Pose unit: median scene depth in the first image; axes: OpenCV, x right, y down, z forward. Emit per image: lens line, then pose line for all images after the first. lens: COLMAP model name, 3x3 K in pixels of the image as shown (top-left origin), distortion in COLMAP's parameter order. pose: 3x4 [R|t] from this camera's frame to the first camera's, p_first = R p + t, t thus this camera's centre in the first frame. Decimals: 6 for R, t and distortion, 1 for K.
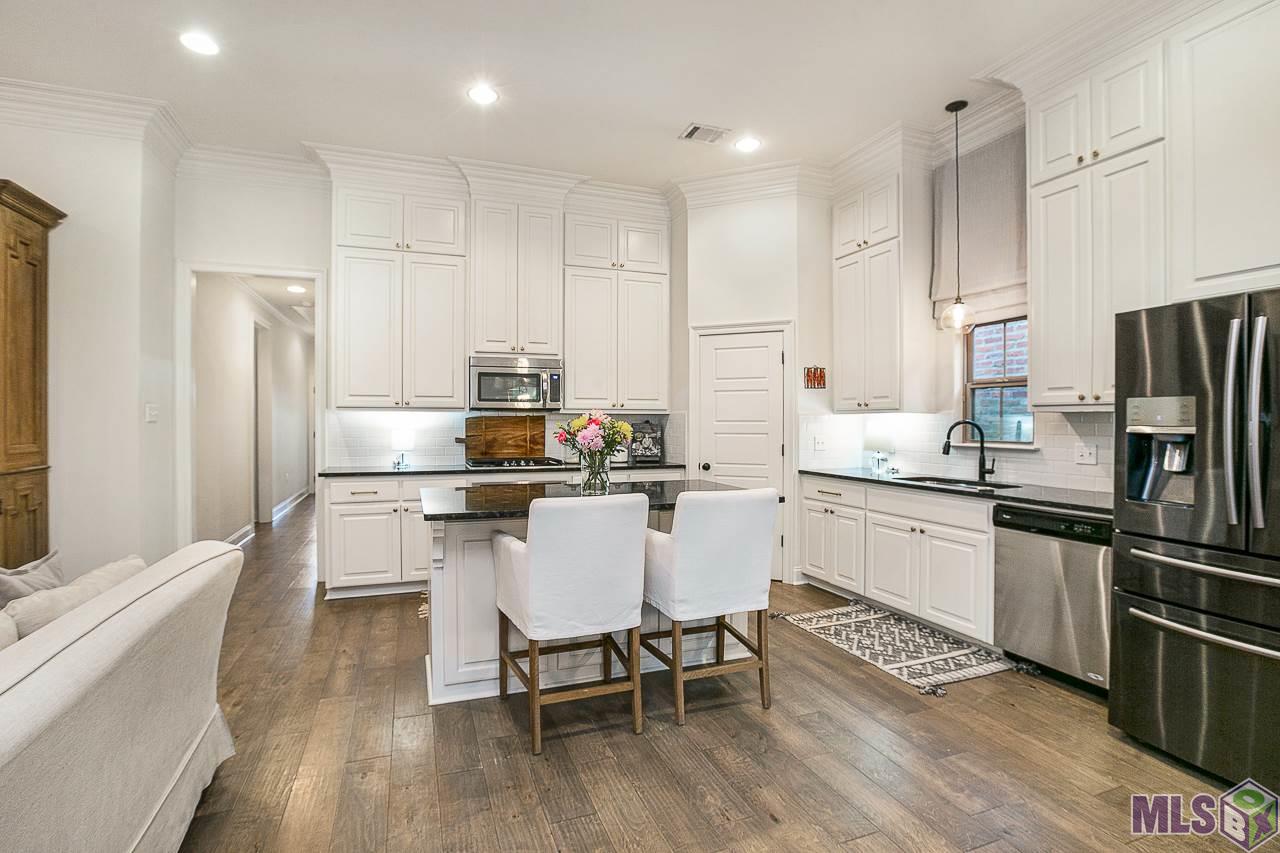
lens RADIAL K [[610.2, 0, 644.9], [0, 610.2, 422.8], [0, 0, 1]] dist [-0.029667, 0.008356]
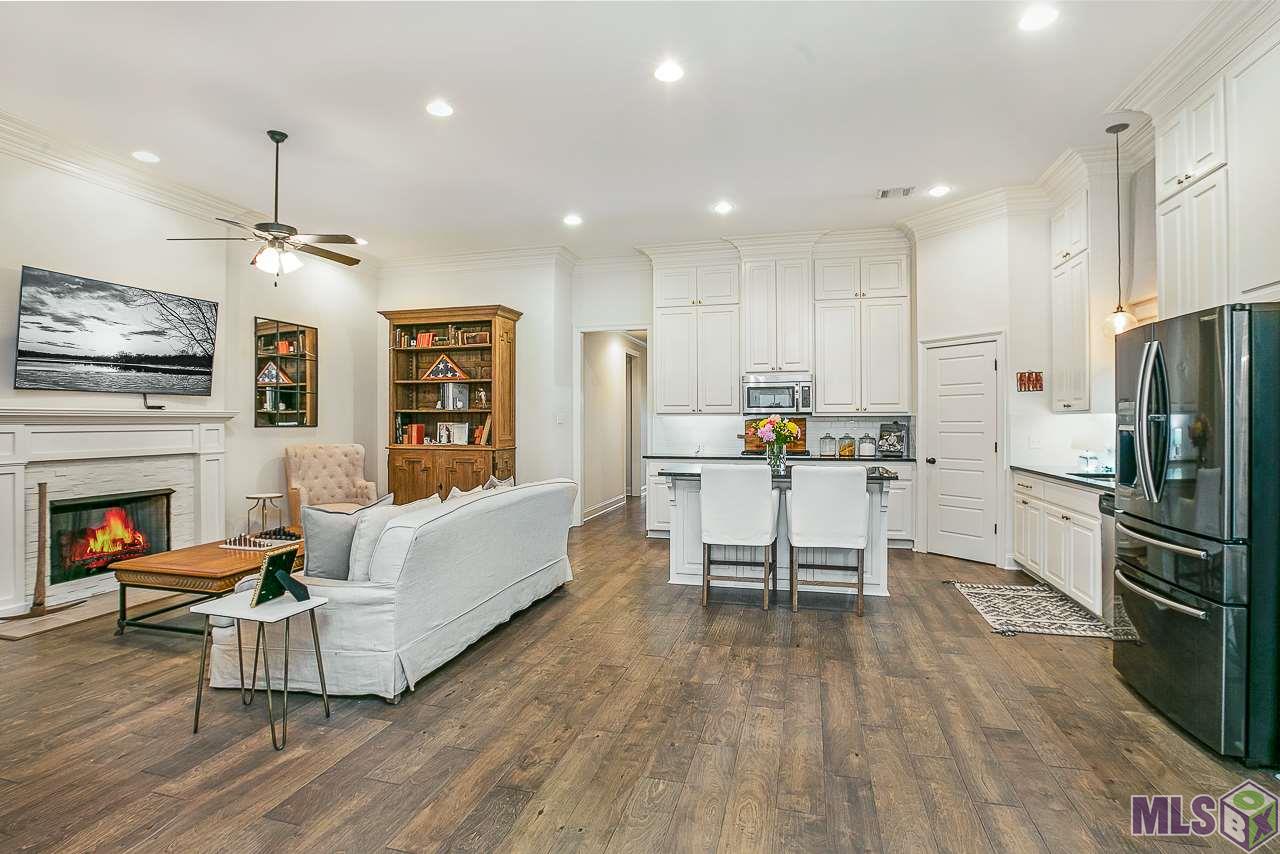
lens RADIAL K [[610.2, 0, 640.9], [0, 610.2, 422.0], [0, 0, 1]] dist [-0.029667, 0.008356]
pose [[0.822308, -0.002118, -0.569038, 0.361405], [0.000361, 0.999995, -0.003201, 0.001085], [0.569042, 0.002427, 0.822305, -0.310814]]
